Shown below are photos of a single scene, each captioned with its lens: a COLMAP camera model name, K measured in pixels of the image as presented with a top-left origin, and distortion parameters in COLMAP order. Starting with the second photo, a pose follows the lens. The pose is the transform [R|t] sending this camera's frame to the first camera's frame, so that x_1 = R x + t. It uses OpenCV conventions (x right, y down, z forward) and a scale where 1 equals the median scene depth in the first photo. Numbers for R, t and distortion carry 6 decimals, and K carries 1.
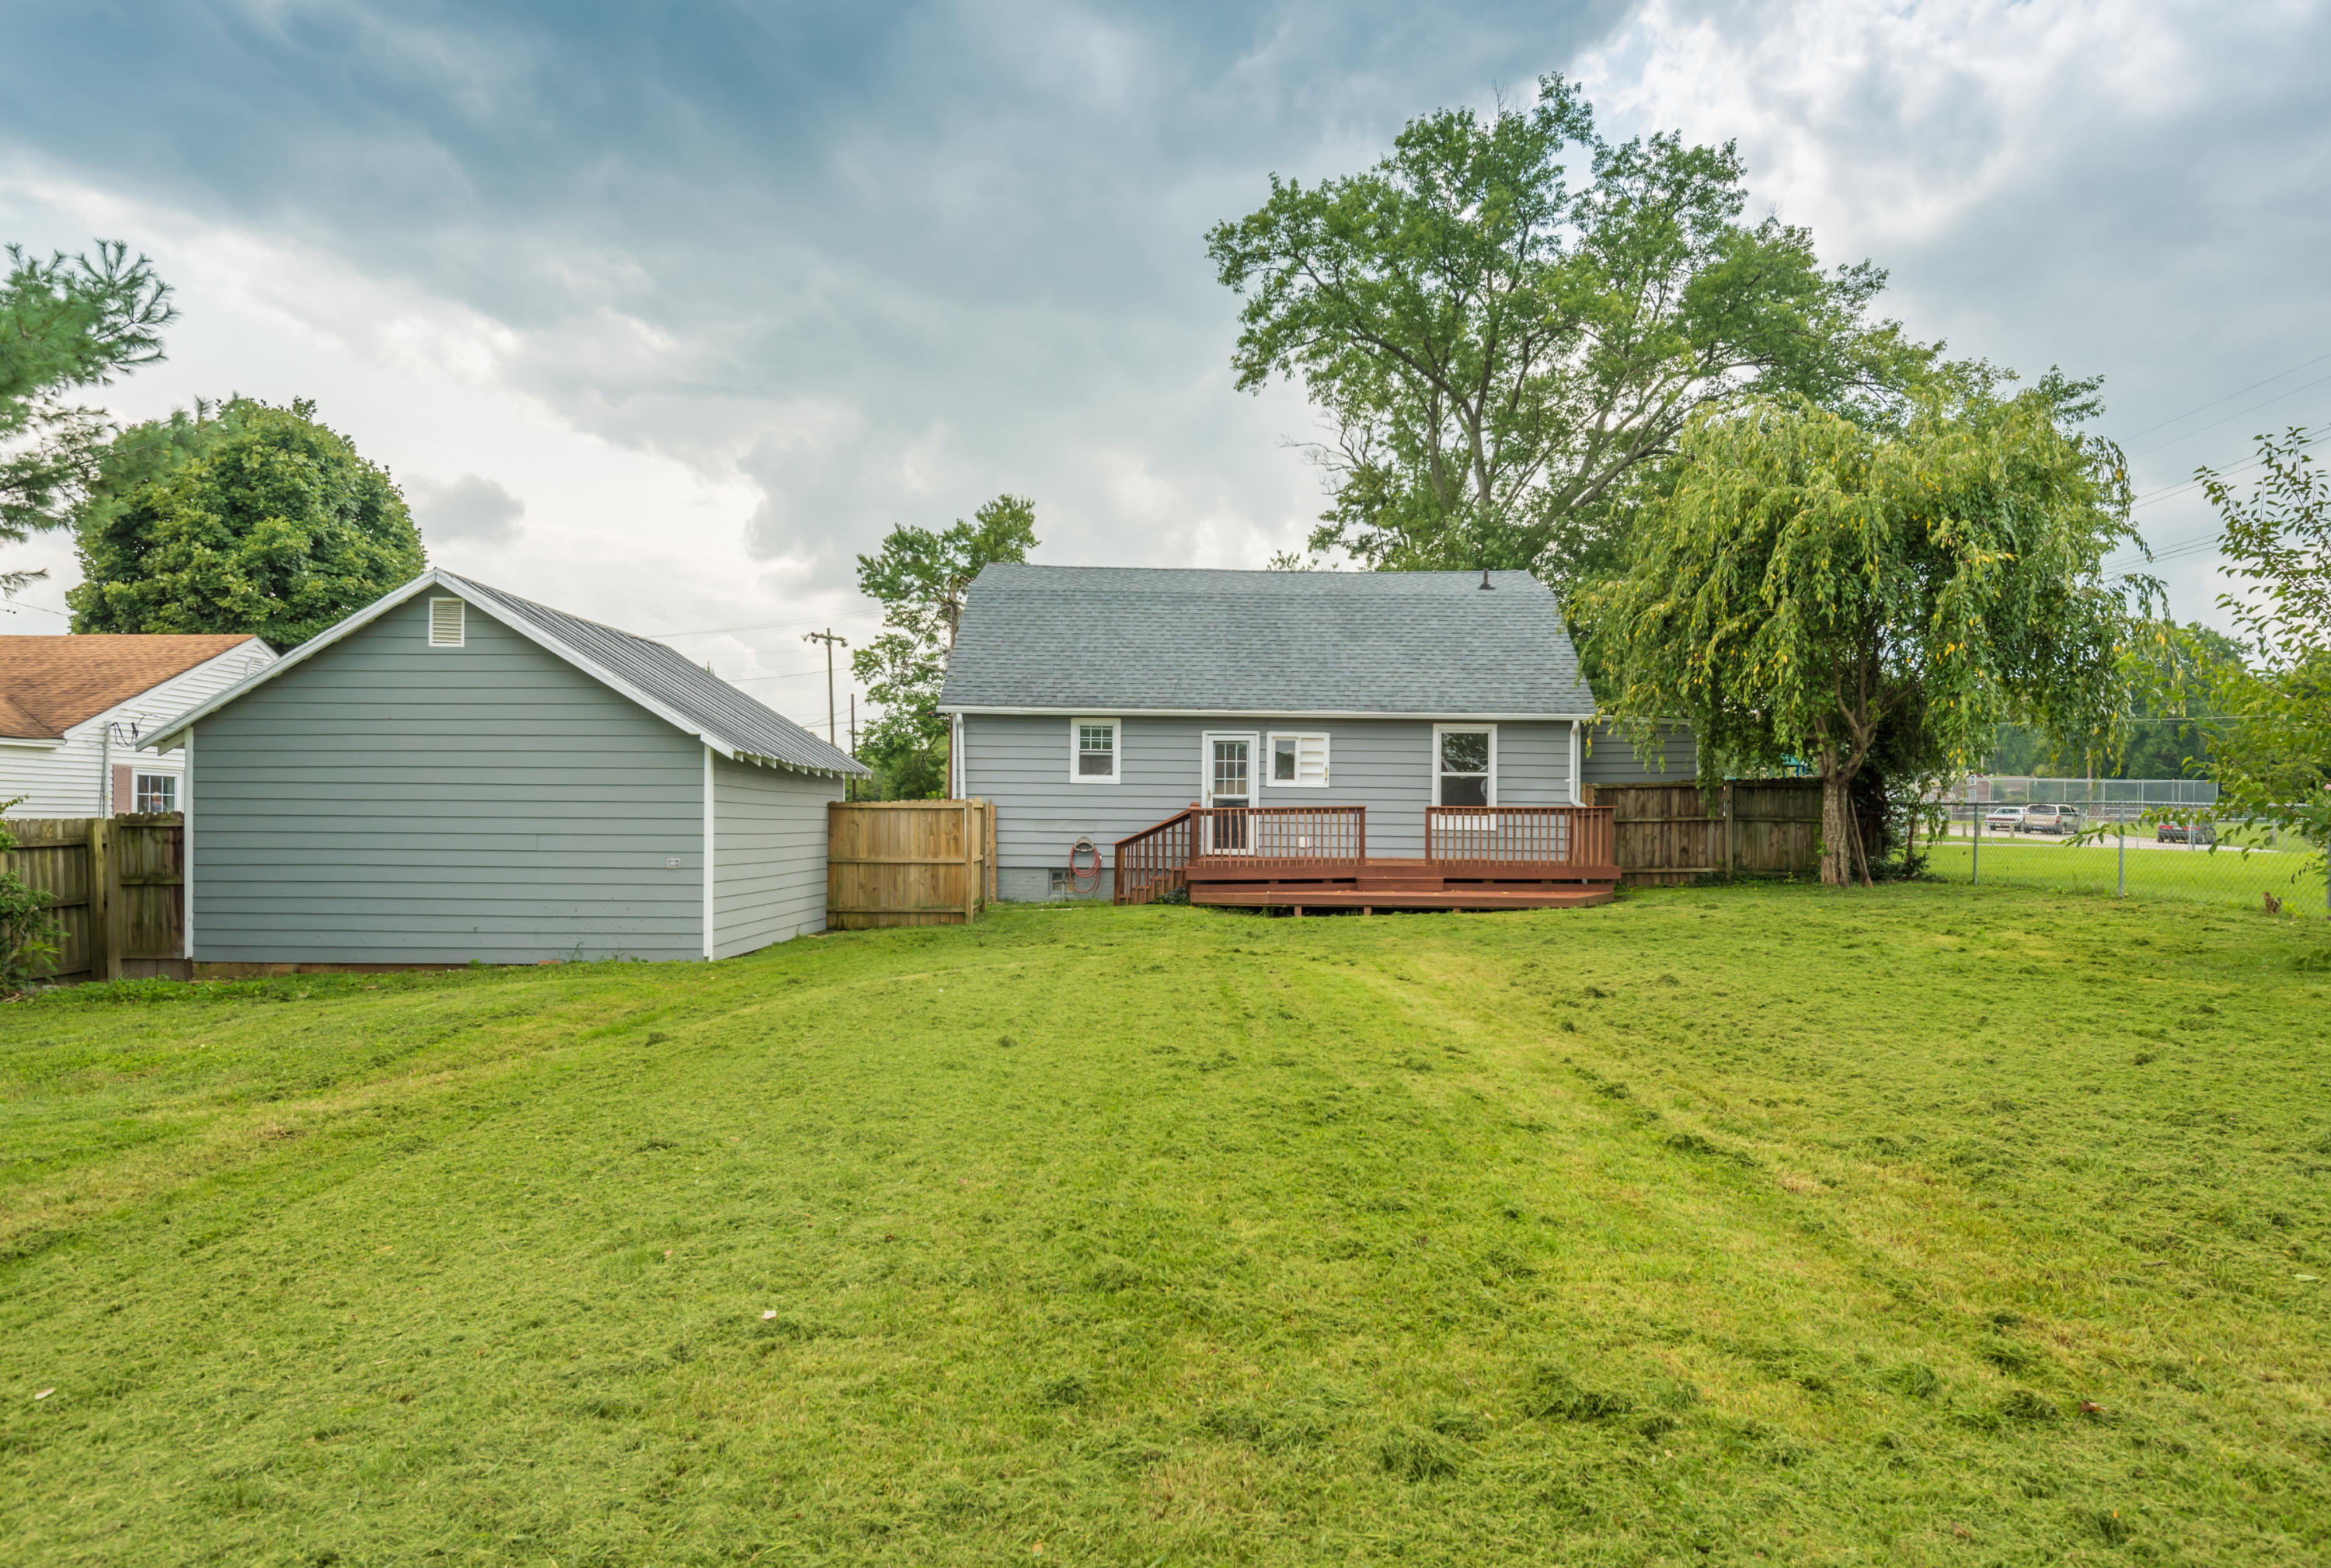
lens RADIAL K [[1317.6, 0, 1166.6], [0, 1317.6, 826.8], [0, 0, 1]] dist [0.027667, -0.000874]
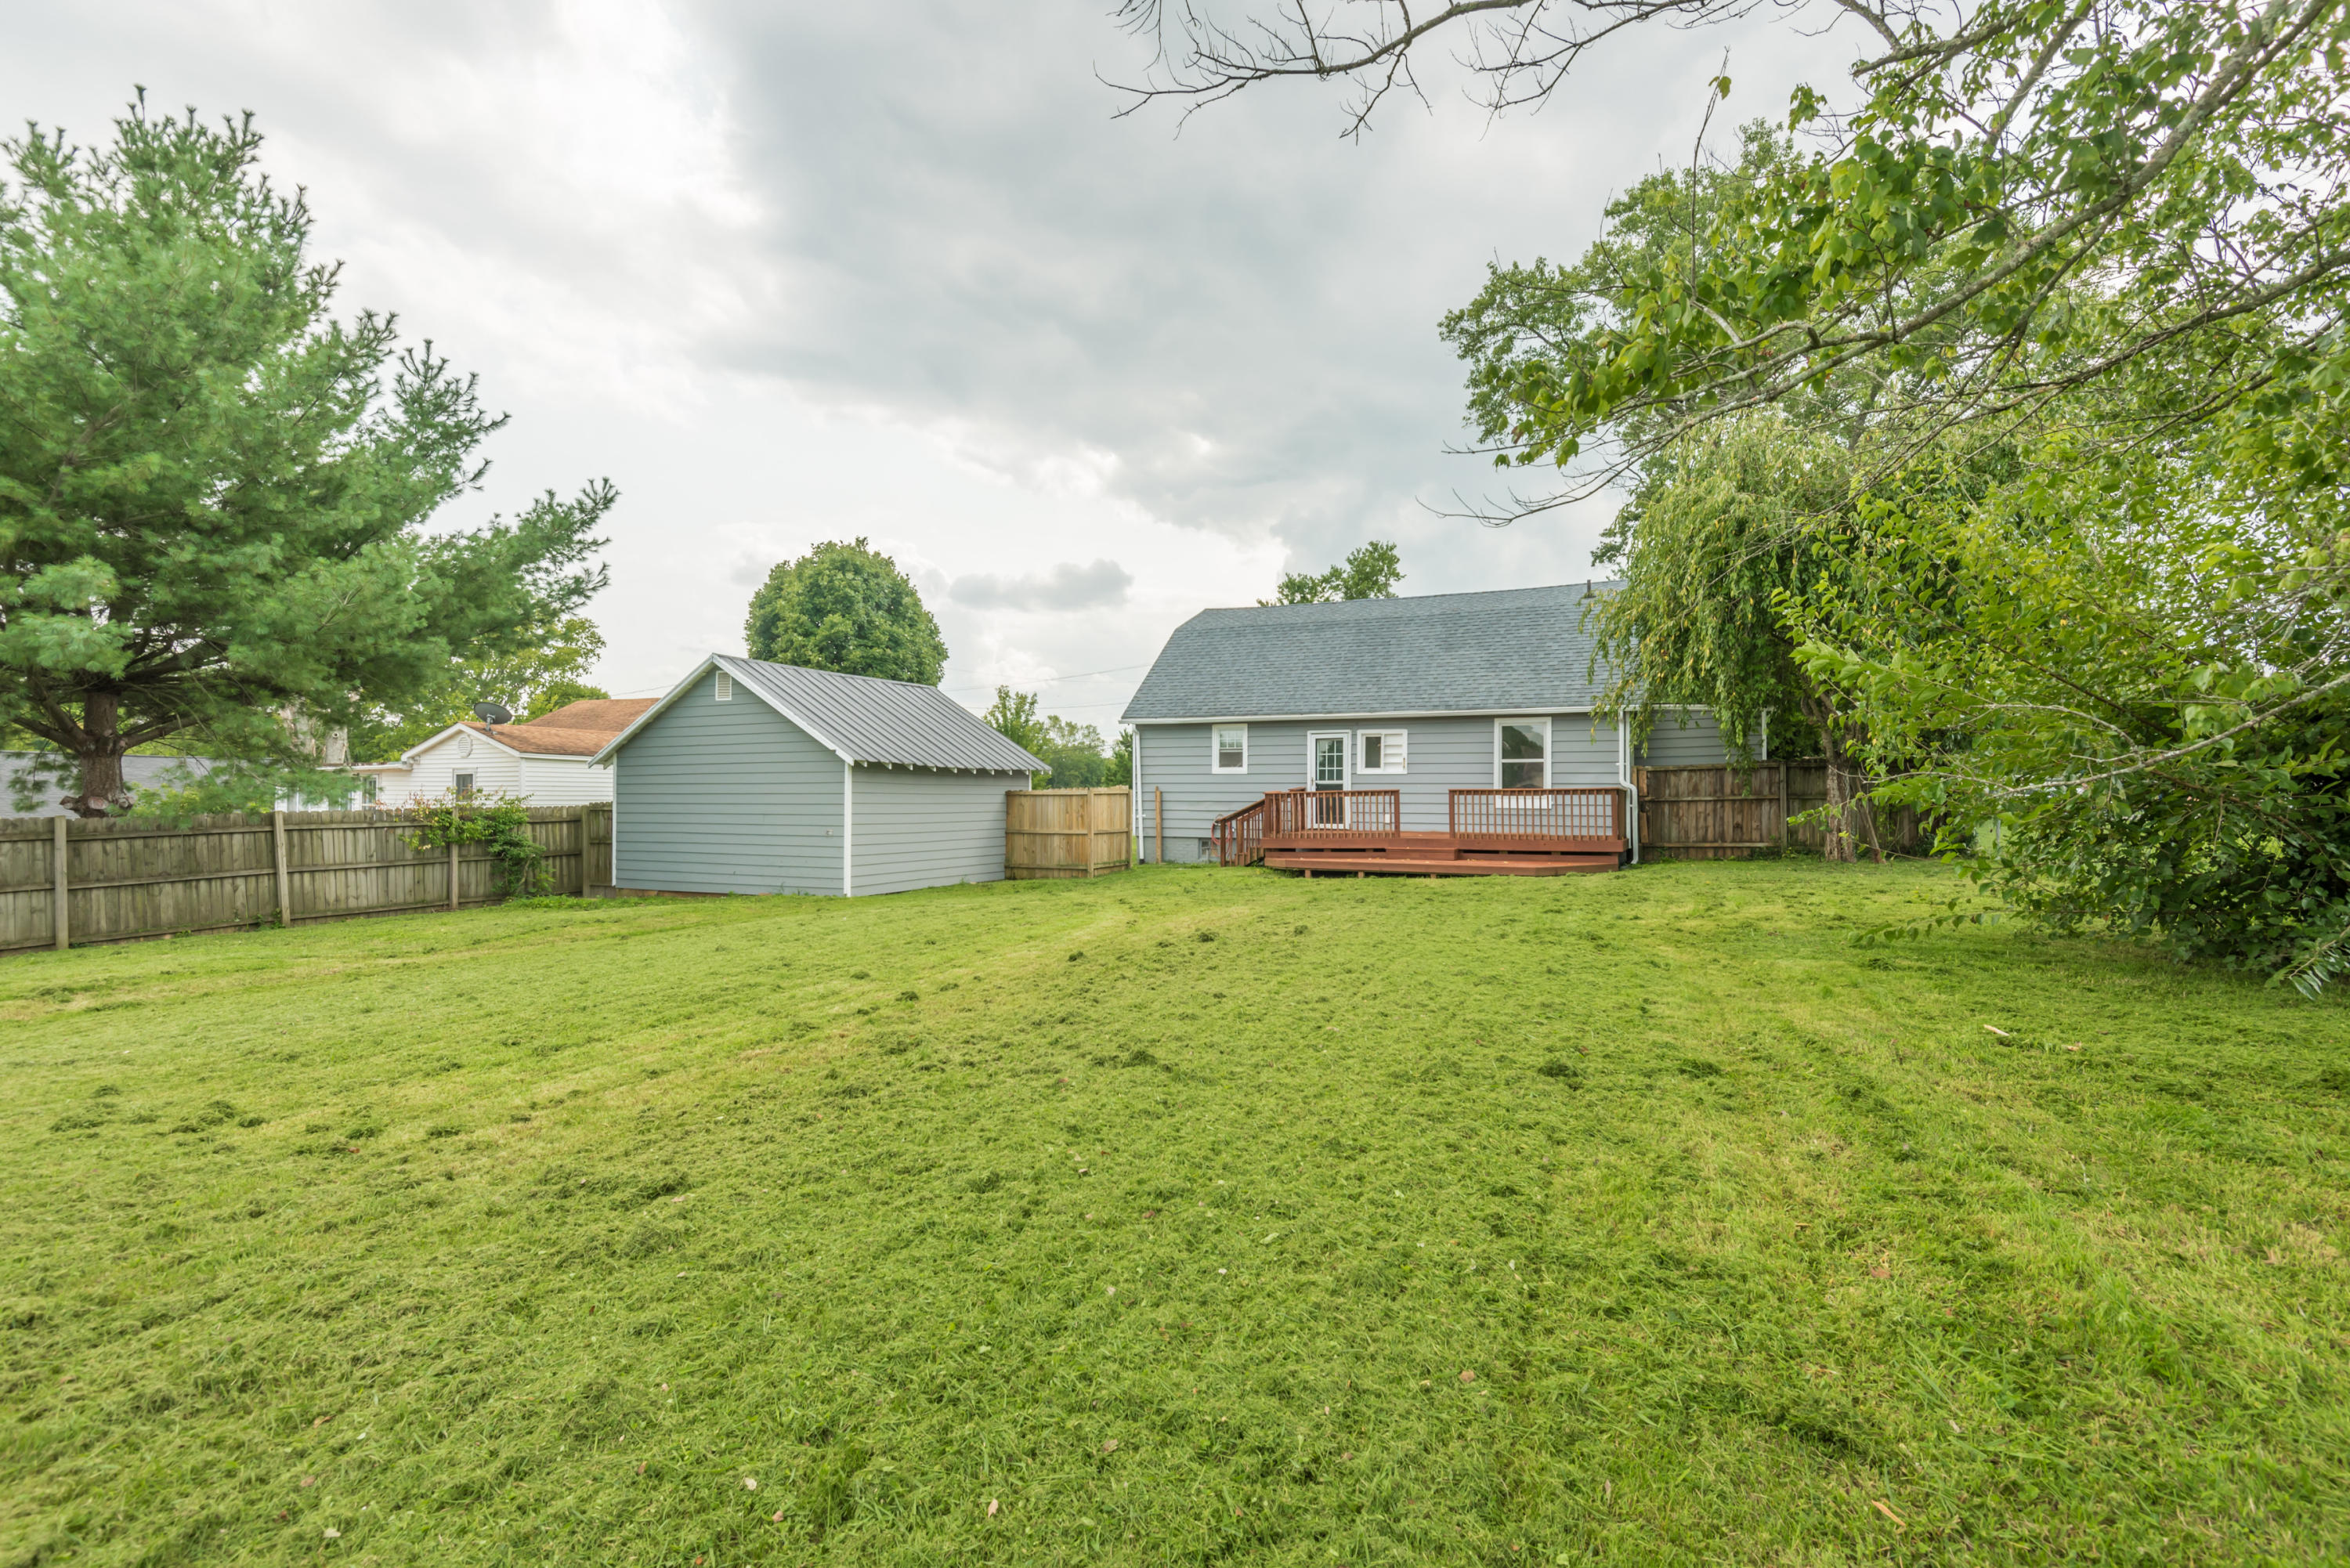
lens RADIAL K [[1048.7, 0, 1175.0], [0, 1048.7, 784.0], [0, 0, 1]] dist [0.026328, -0.000006]
pose [[0.914340, -0.012255, -0.404762, 0.319285], [0.004843, 0.999801, -0.019329, -0.002541], [0.404919, 0.015713, 0.914218, 0.021643]]
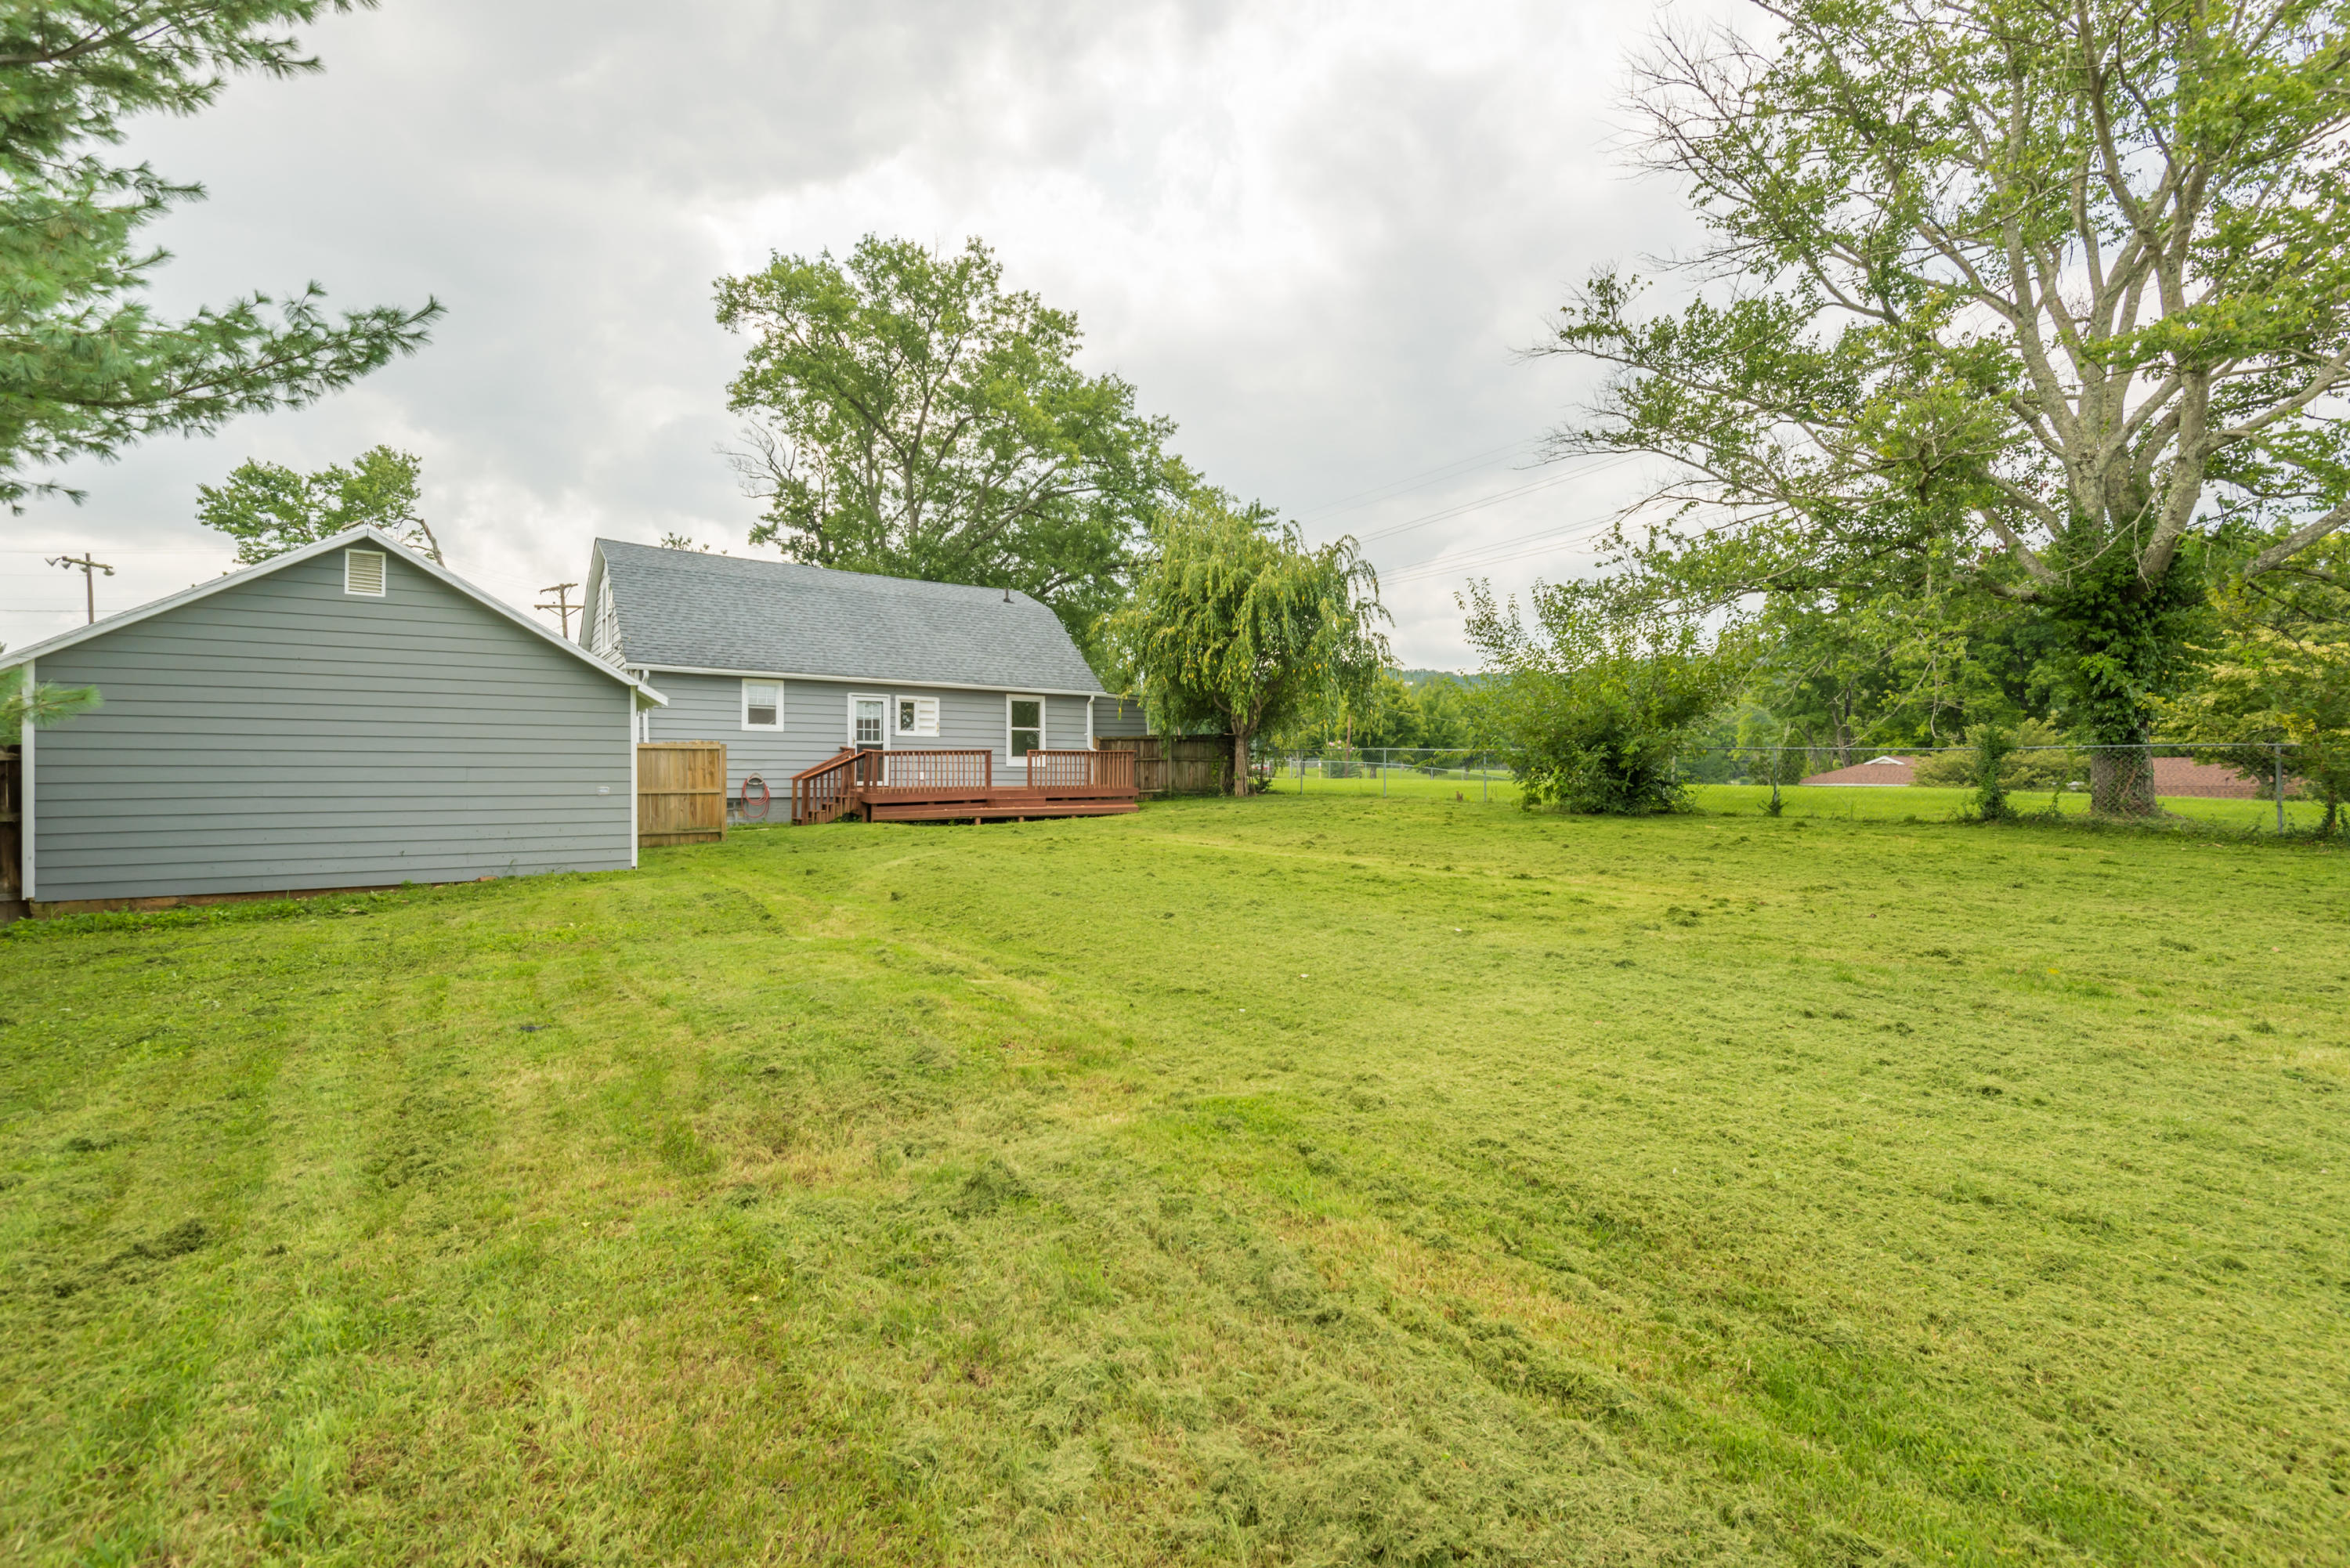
lens RADIAL K [[1060.4, 0, 1188.3], [0, 1060.4, 767.7], [0, 0, 1]] dist [0.019756, -0.021631]
pose [[0.802272, -0.004392, 0.596943, -0.336929], [0.007530, 0.999968, -0.002763, 0.008414], [-0.596912, 0.006711, 0.802279, -0.064335]]
